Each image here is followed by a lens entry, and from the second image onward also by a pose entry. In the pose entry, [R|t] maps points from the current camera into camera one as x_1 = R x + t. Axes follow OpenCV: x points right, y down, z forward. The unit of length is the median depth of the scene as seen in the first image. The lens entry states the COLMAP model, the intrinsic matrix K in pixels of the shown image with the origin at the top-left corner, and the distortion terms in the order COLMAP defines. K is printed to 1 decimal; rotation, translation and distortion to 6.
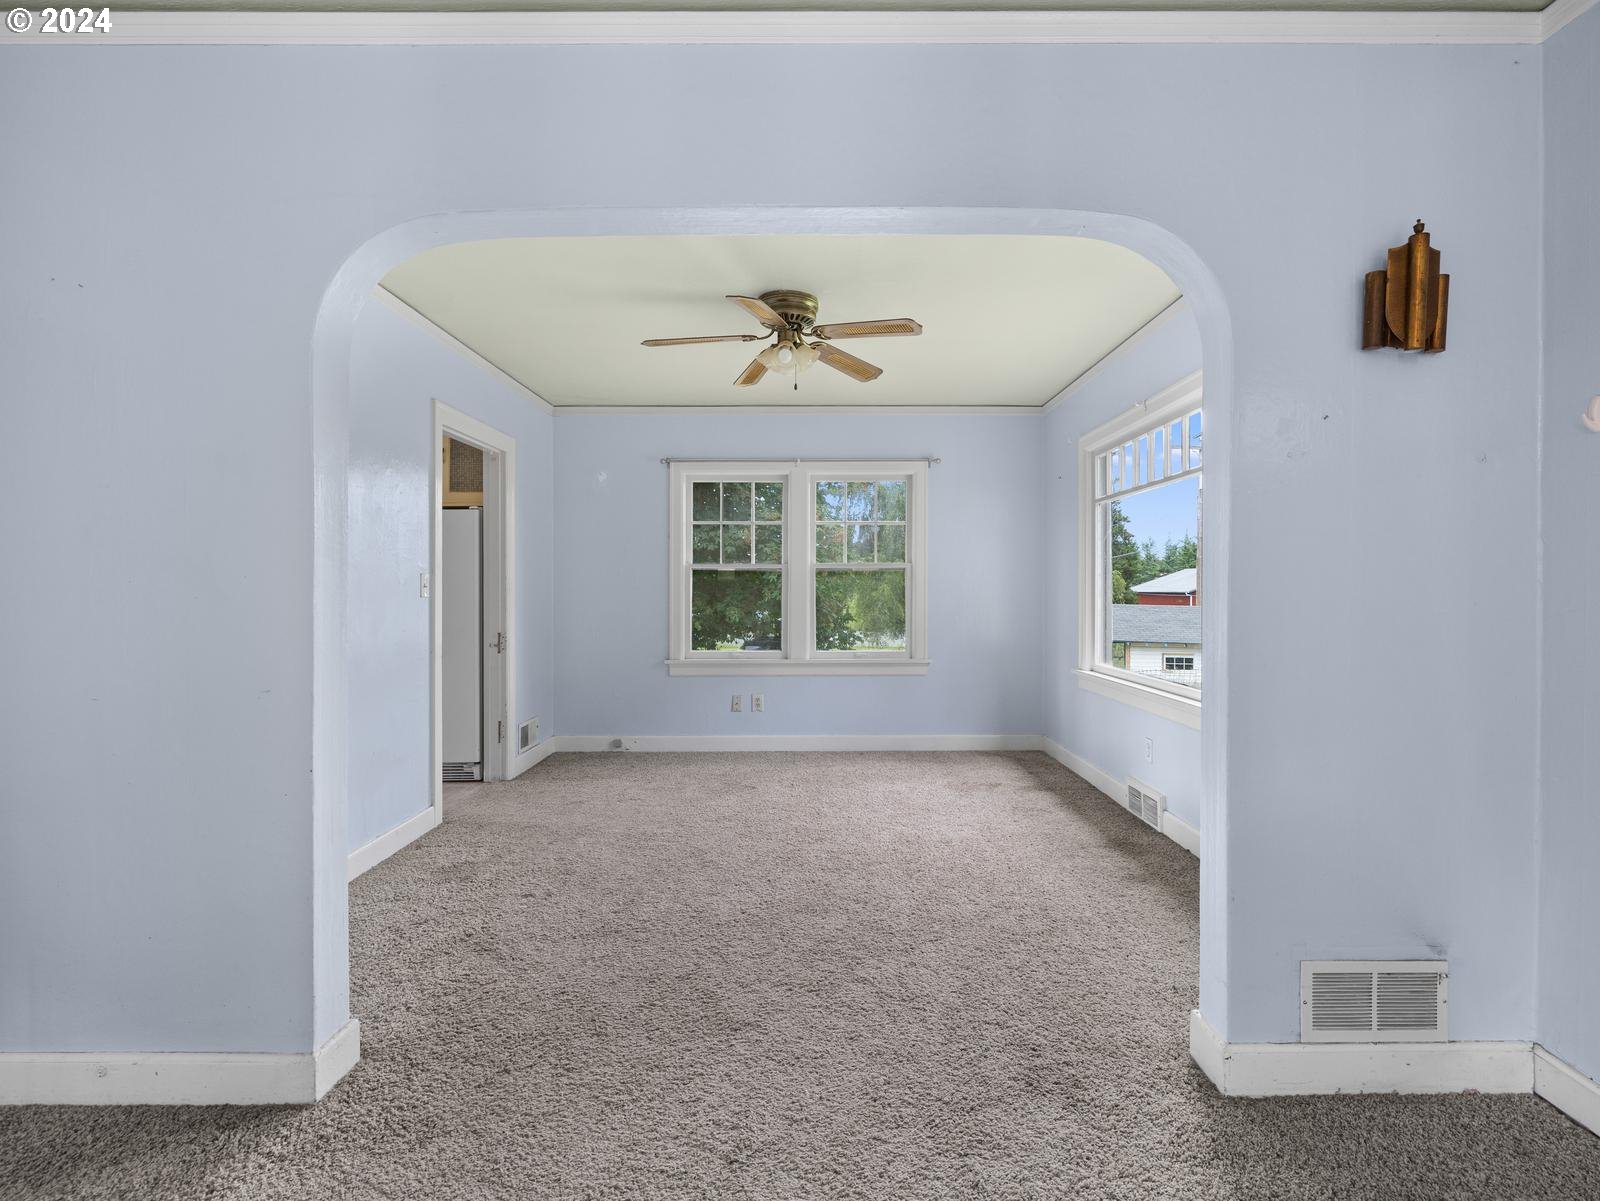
lens RADIAL K [[816.9, 0, 808.3], [0, 816.9, 597.9], [0, 0, 1]] dist [-0.003562, -0.000761]
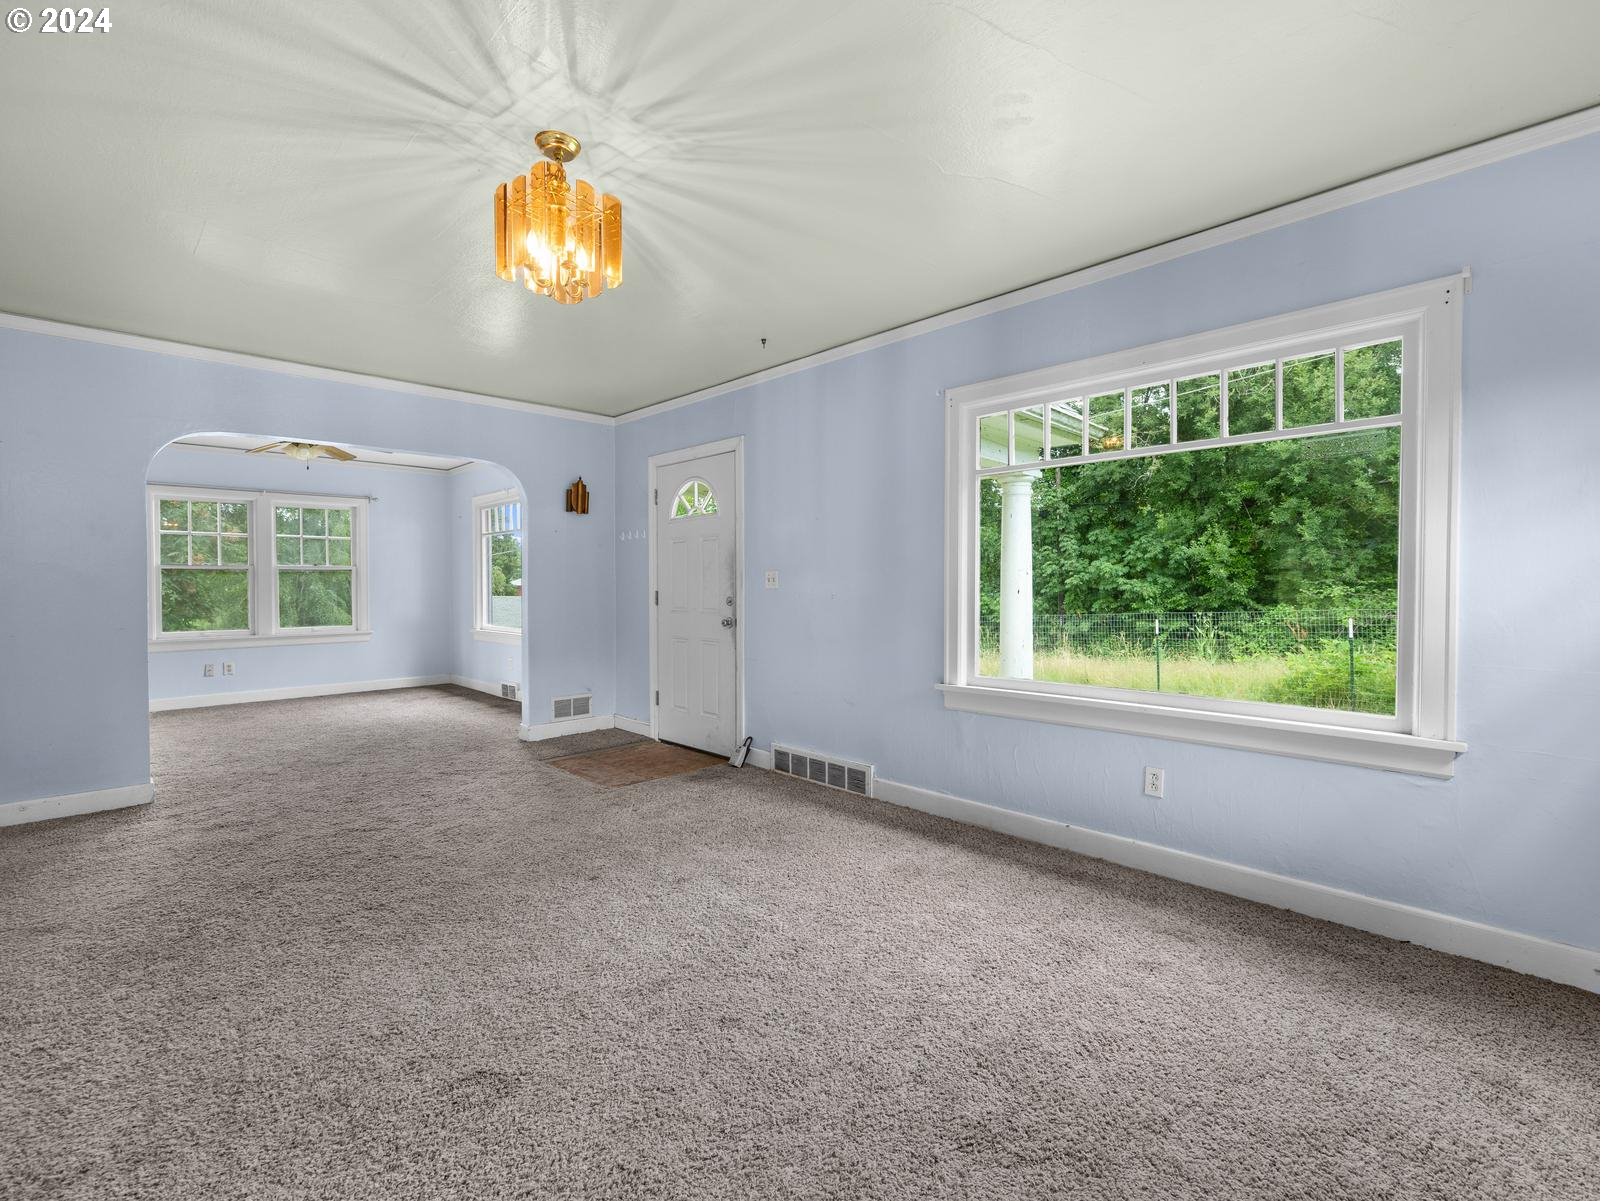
lens RADIAL K [[816.9, 0, 808.3], [0, 816.9, 597.9], [0, 0, 1]] dist [-0.003562, -0.000761]
pose [[0.750003, -0.012735, 0.661312, -0.240972], [0.007682, 0.999915, 0.010543, 0.006121], [-0.661390, -0.002827, 0.750037, -0.660502]]
